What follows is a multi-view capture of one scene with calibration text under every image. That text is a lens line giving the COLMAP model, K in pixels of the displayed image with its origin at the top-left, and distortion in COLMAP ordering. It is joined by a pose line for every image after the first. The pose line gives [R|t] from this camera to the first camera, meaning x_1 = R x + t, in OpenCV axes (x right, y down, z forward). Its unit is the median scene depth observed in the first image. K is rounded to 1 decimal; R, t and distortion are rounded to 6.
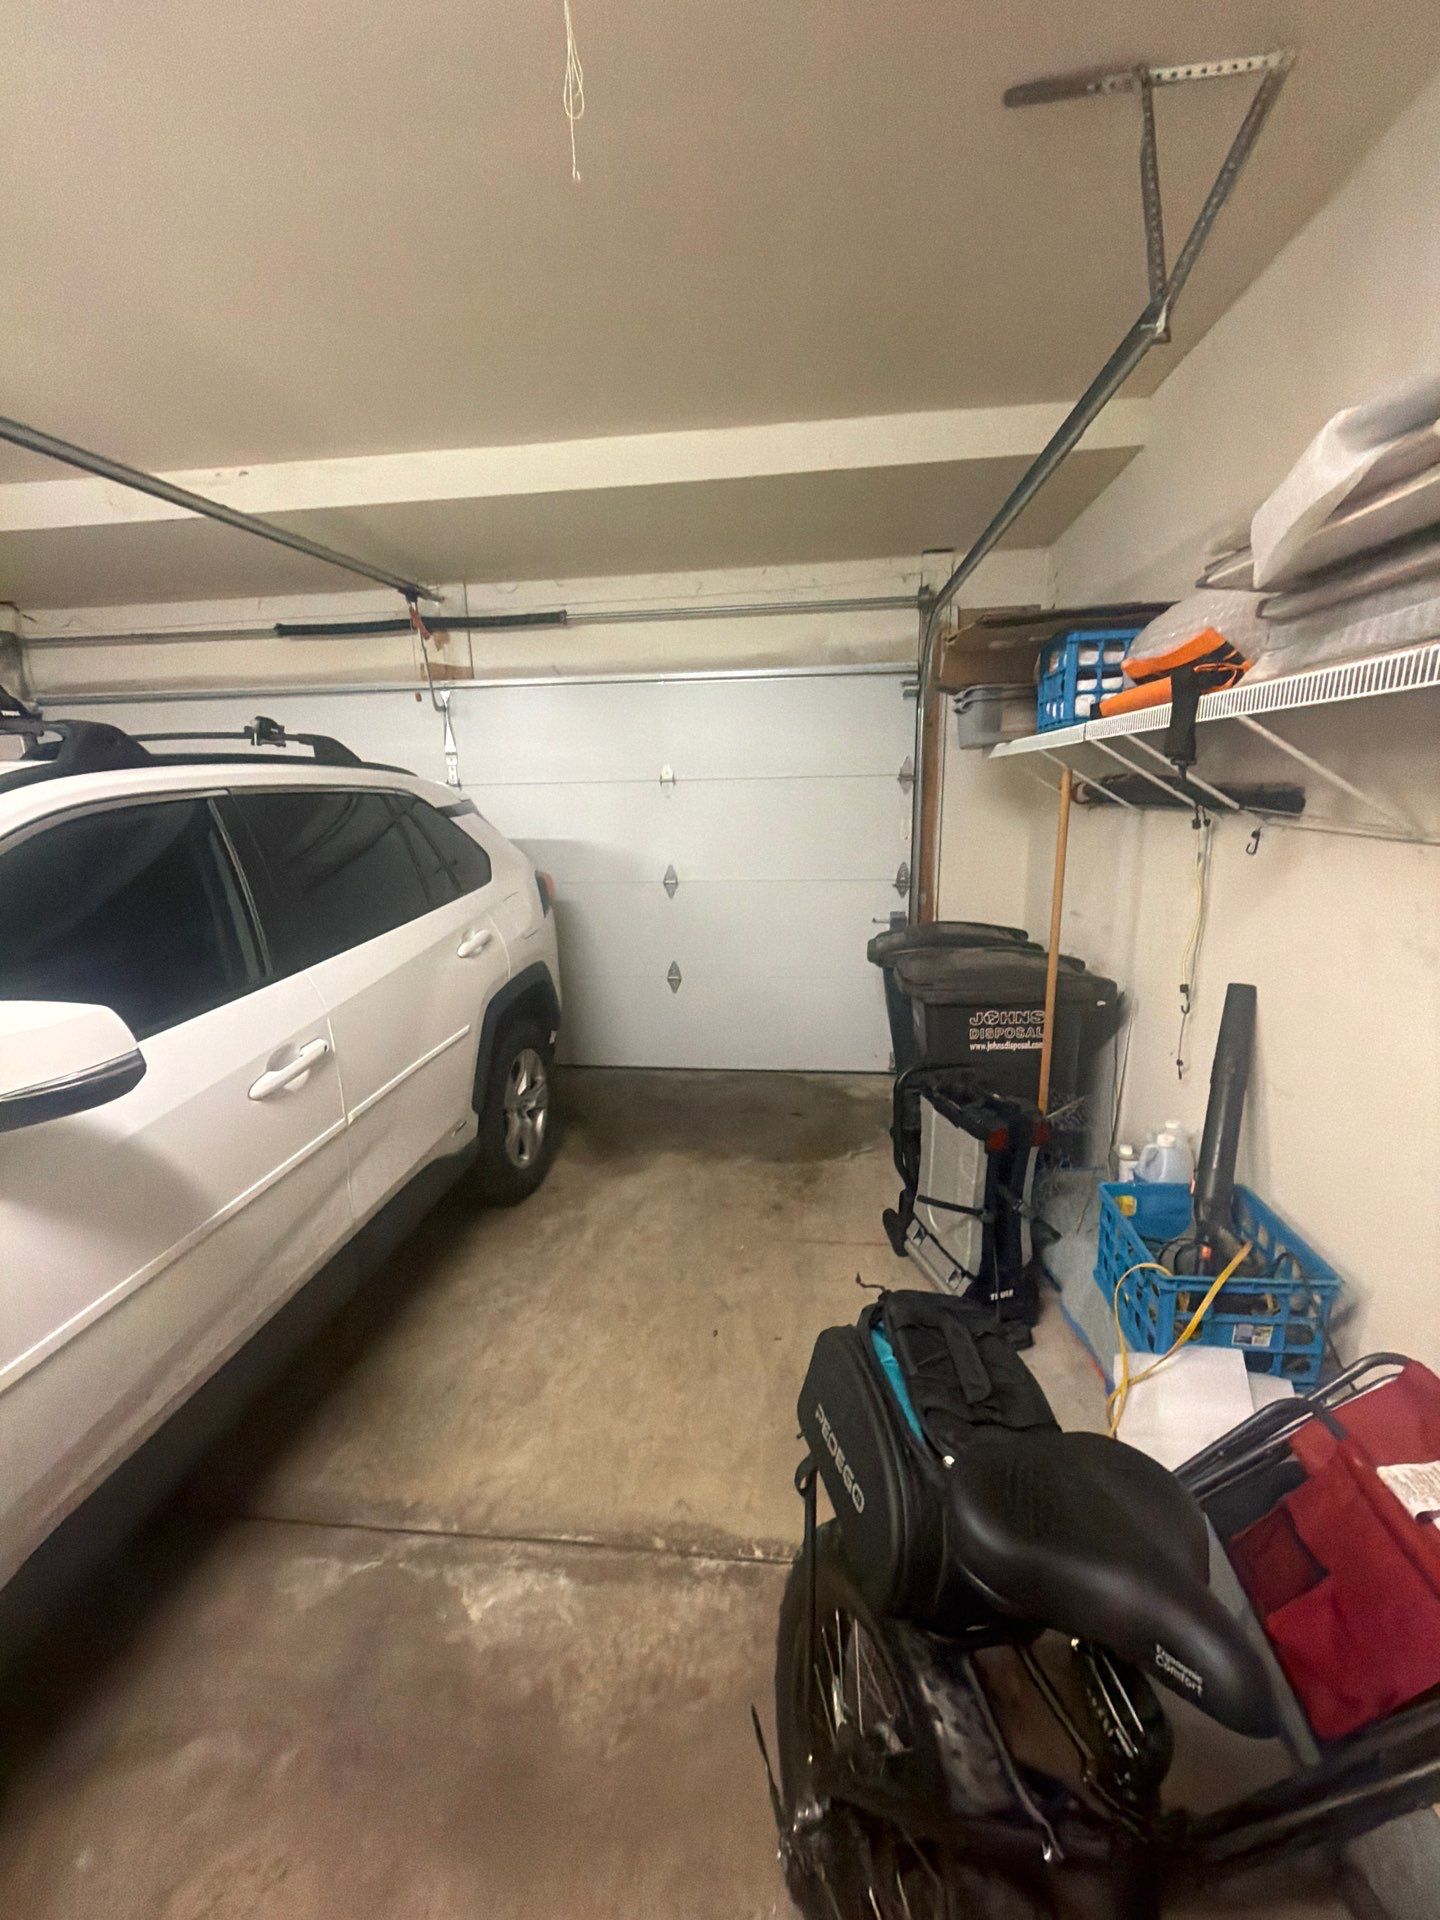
lens RADIAL K [[756.0, 0, 721.3], [0, 756.0, 968.9], [0, 0, 1]] dist [0.001060, -0.000377]
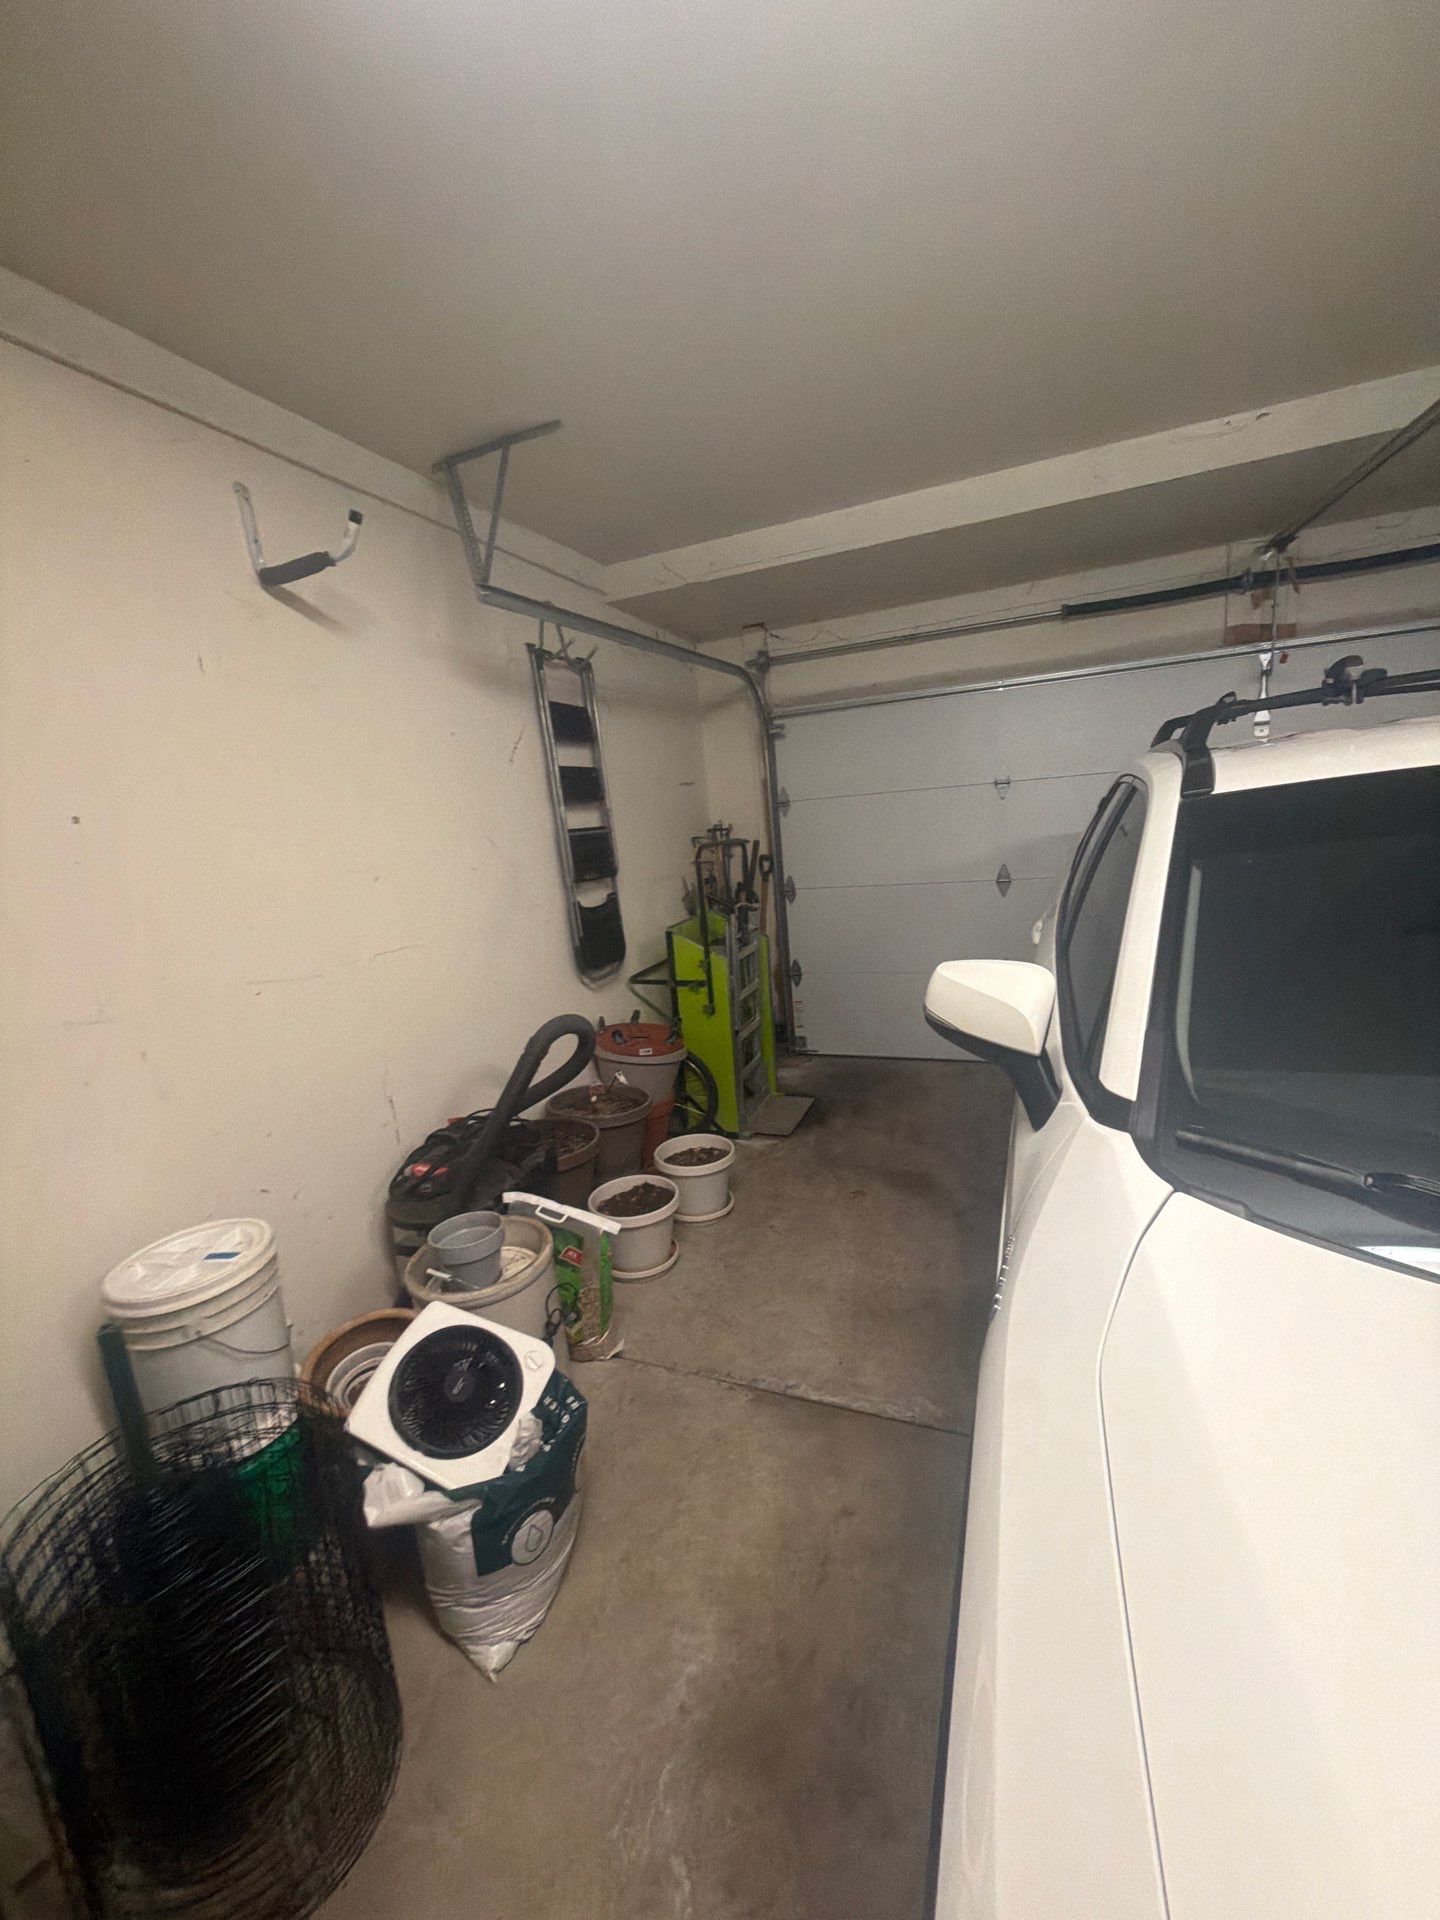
lens RADIAL K [[756.0, 0, 721.3], [0, 756.0, 968.9], [0, 0, 1]] dist [0.001060, -0.000377]
pose [[0.961256, -0.007479, -0.275556, -0.745714], [0.004956, 0.999939, -0.009853, 0.011528], [0.275613, 0.008105, 0.961234, -0.036092]]
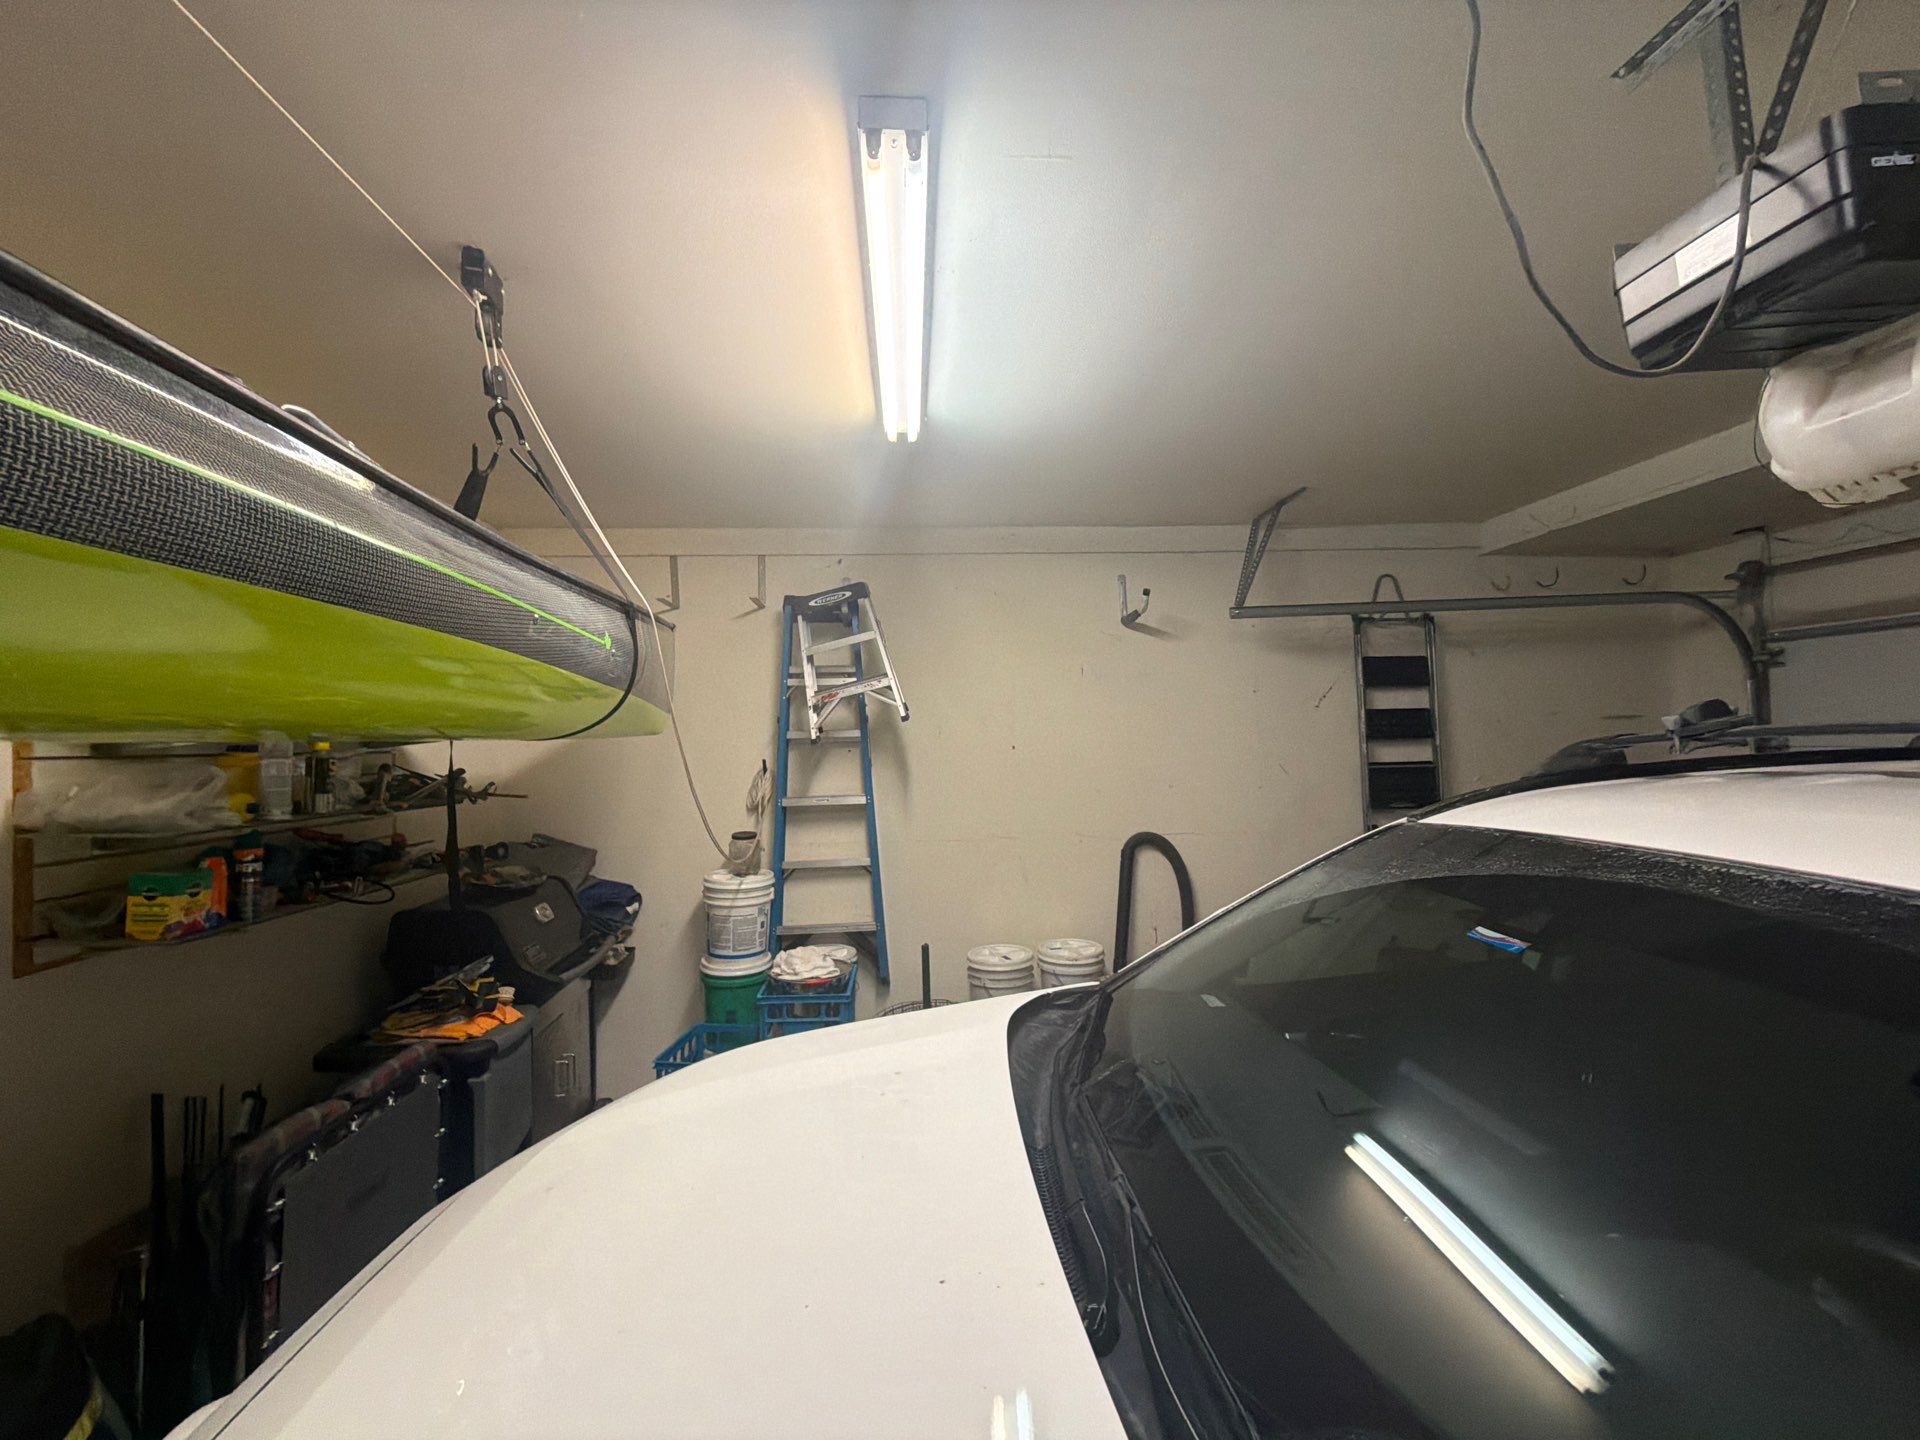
lens RADIAL K [[756.0, 0, 950.8], [0, 756.0, 723.7], [0, 0, 1]] dist [0.001060, -0.000377]
pose [[0.161921, -0.000476, -0.986804, -0.262870], [-0.204498, 0.978275, -0.034027, -0.056413], [0.965382, 0.207309, 0.158306, 0.033032]]
